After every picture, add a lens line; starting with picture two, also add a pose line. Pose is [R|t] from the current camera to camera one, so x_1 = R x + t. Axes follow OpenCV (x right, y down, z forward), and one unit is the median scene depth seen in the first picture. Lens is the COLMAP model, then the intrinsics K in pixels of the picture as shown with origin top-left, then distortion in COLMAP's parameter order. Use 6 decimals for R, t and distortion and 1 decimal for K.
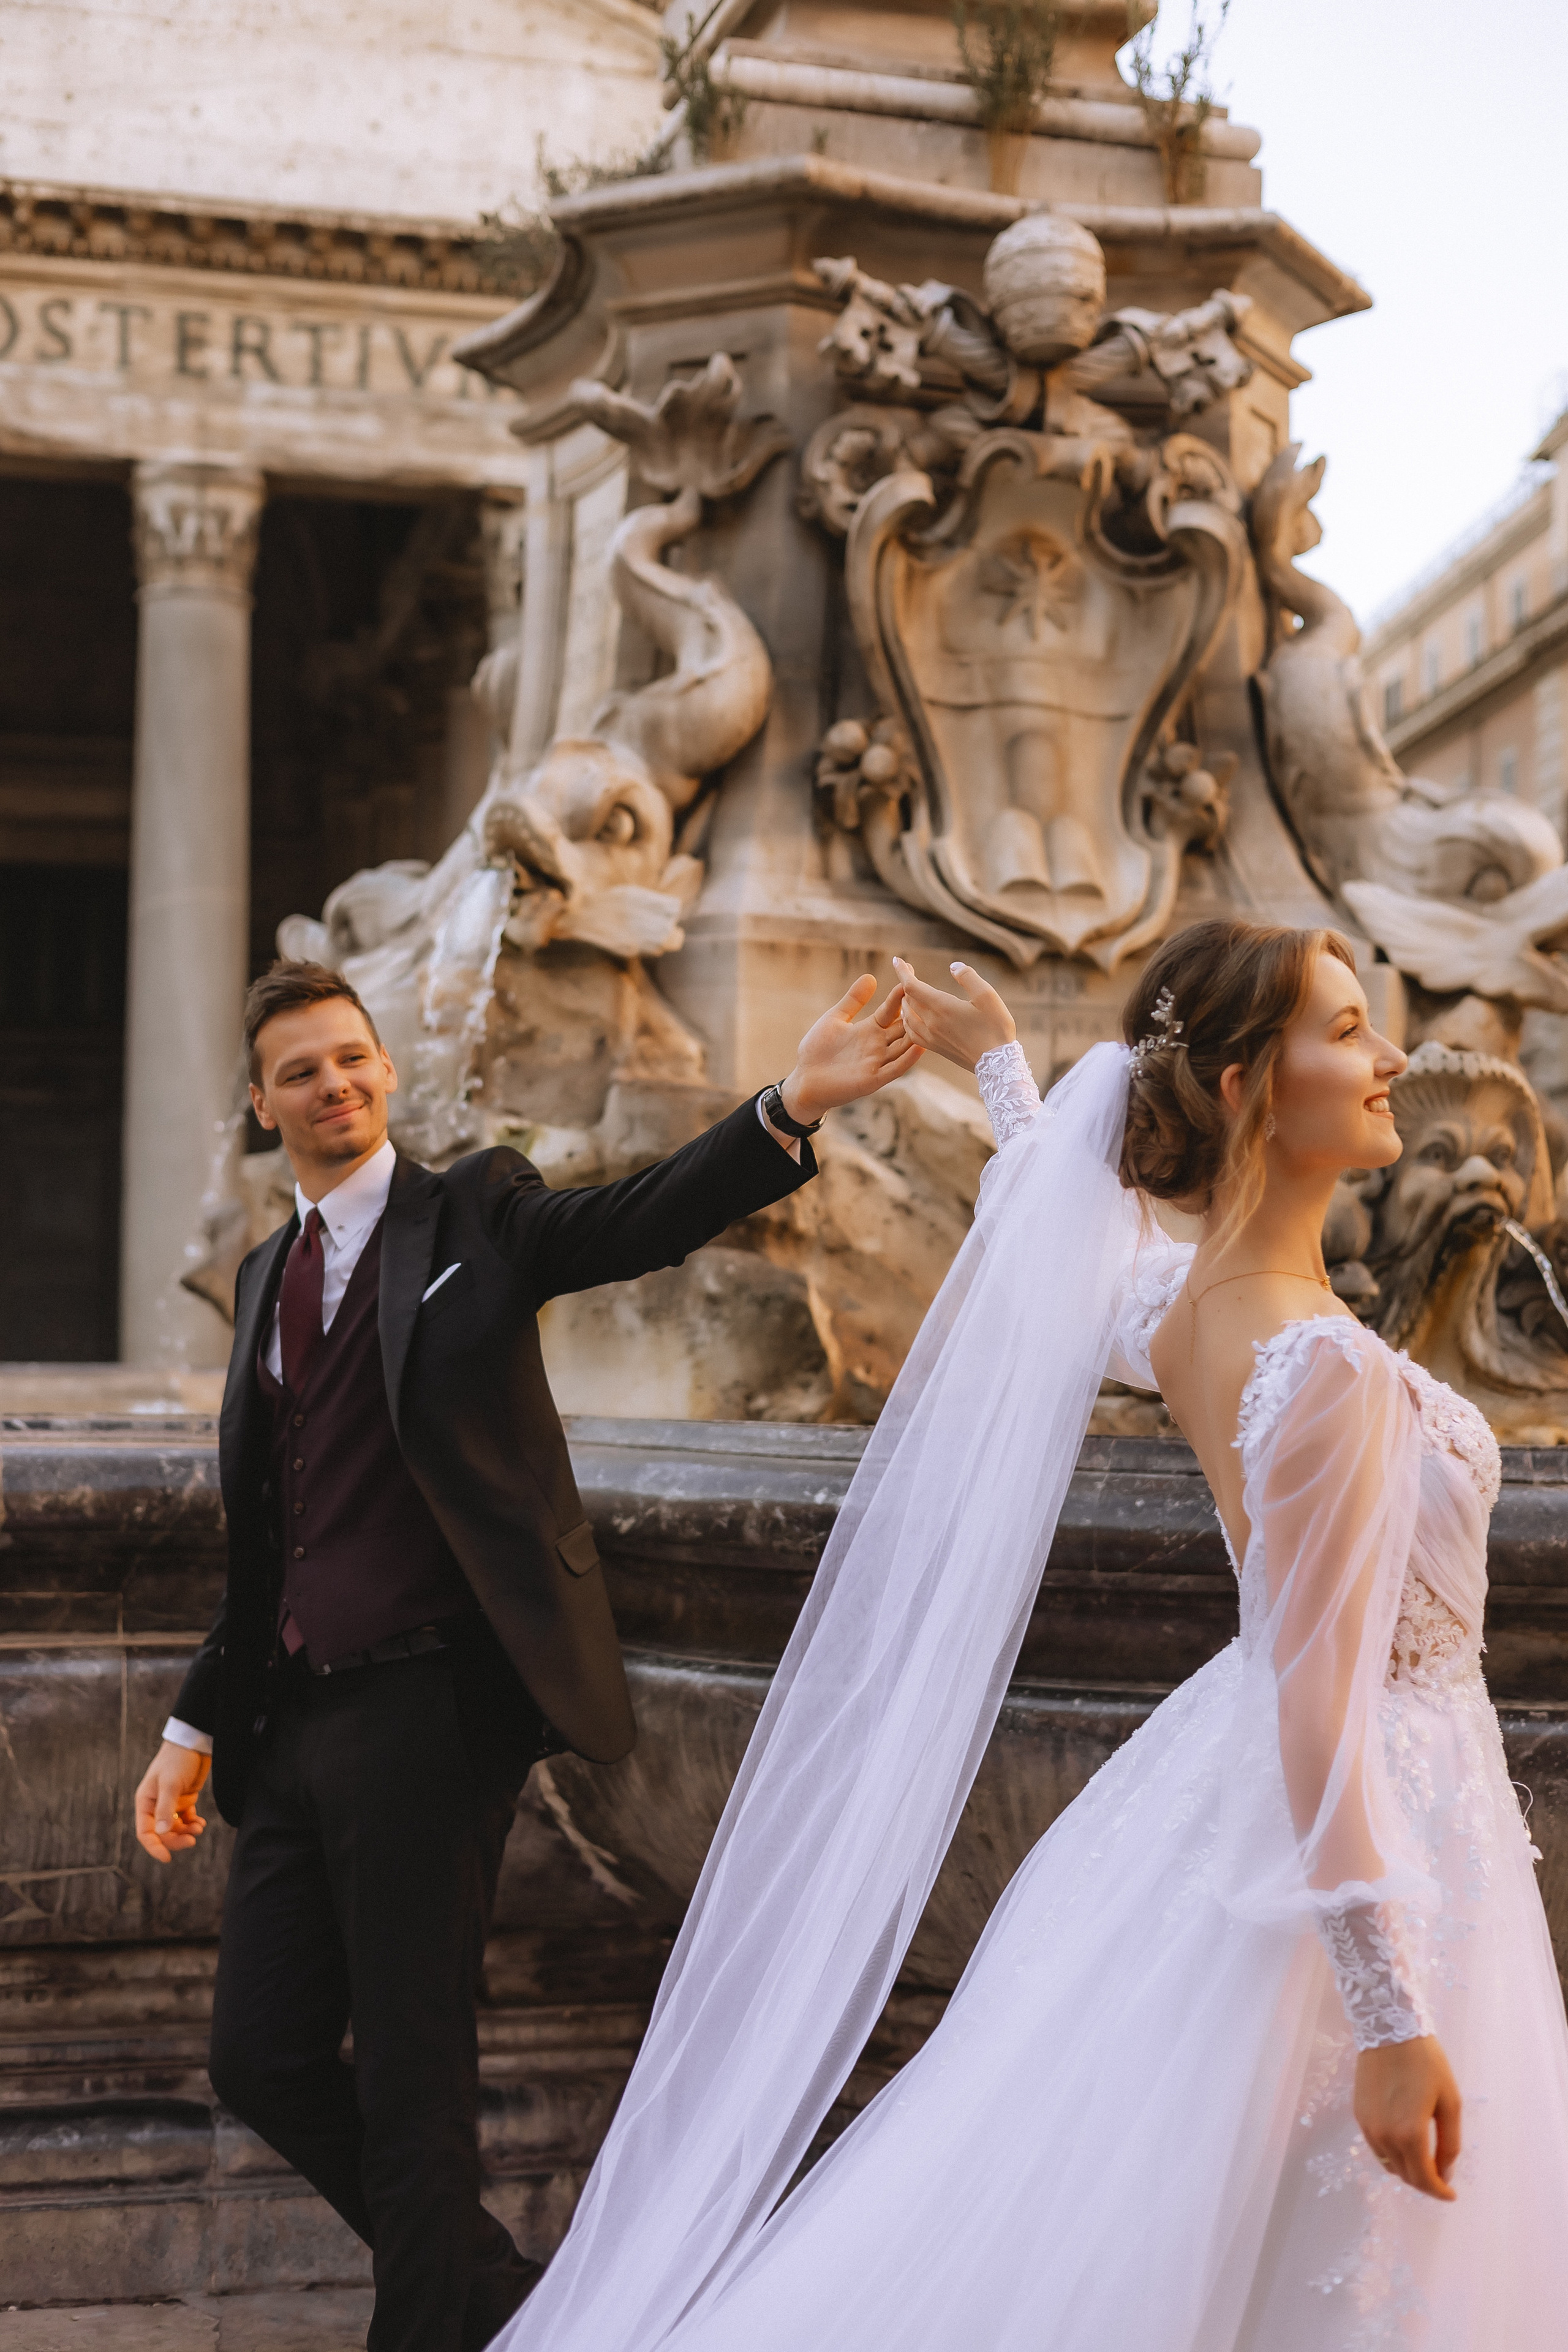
lens RADIAL K [[3332.6, 0, 797.6], [0, 3332.6, 1172.2], [0, 0, 1]] dist [-0.007785, 0.108539]
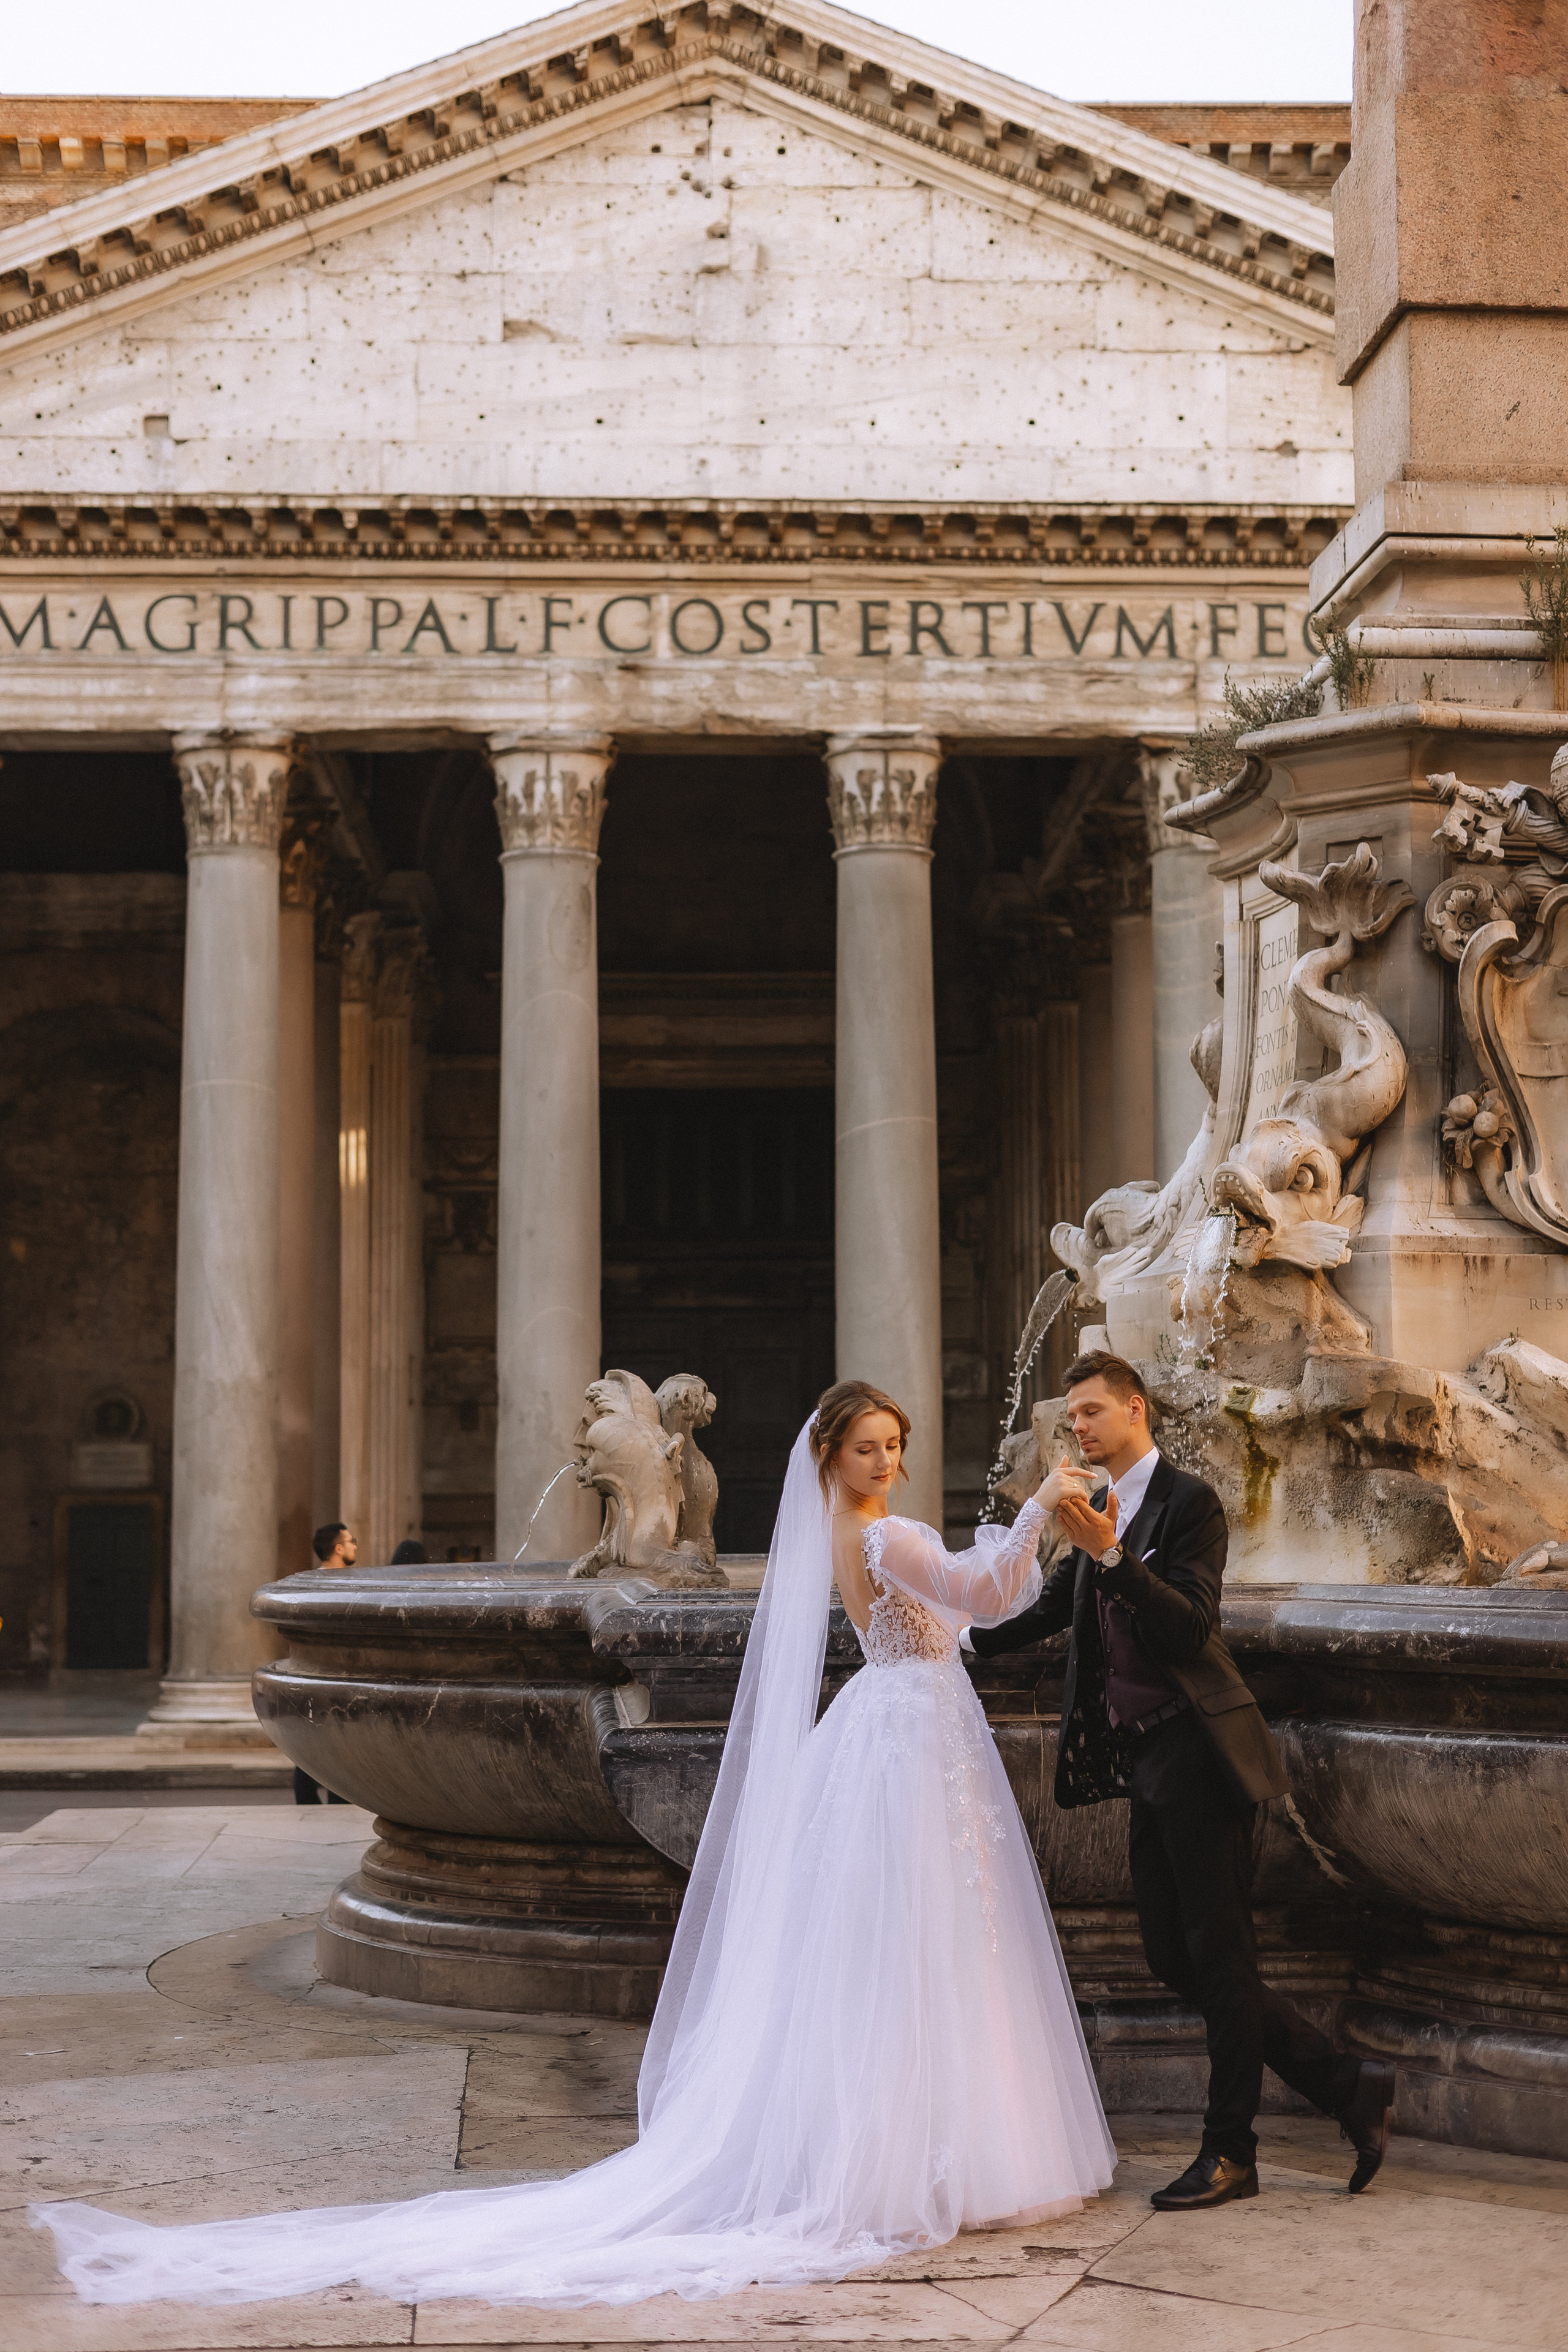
lens RADIAL K [[3316.4, 0, 774.5], [0, 3316.4, 1173.0], [0, 0, 1]] dist [0.002888, 0.070459]
pose [[0.978890, -0.036741, -0.201060, 0.010759], [0.026073, 0.998121, -0.055449, -0.029828], [0.202720, 0.049036, 0.978008, -0.441390]]
